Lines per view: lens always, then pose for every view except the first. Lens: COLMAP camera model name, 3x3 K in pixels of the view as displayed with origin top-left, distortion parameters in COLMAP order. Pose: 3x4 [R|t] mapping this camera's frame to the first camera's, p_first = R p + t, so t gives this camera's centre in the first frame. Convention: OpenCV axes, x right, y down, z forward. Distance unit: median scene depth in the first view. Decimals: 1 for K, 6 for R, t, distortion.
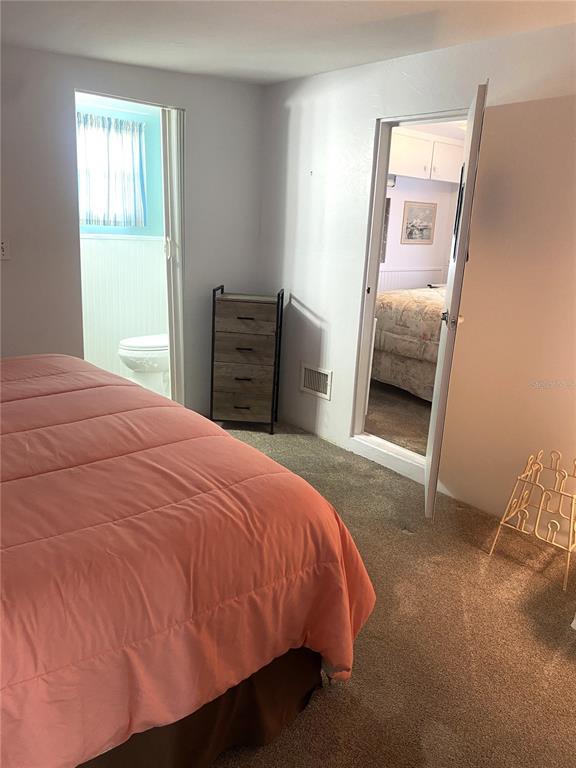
lens RADIAL K [[585.1, 0, 288.0], [0, 585.1, 384.0], [0, 0, 1]] dist [0.002284, 0.000548]
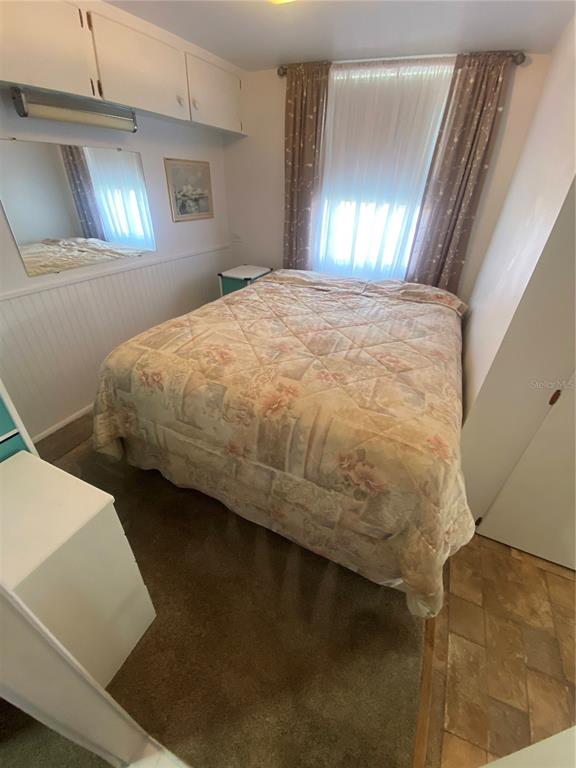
lens RADIAL K [[311.5, 0, 288.0], [0, 311.5, 384.0], [0, 0, 1]] dist [0.026837, -0.023075]
pose [[0.906266, -0.238337, 0.349109, 0.135018], [0.117446, 0.935343, 0.333677, -0.160397], [-0.406064, -0.261399, 0.875661, 0.518691]]
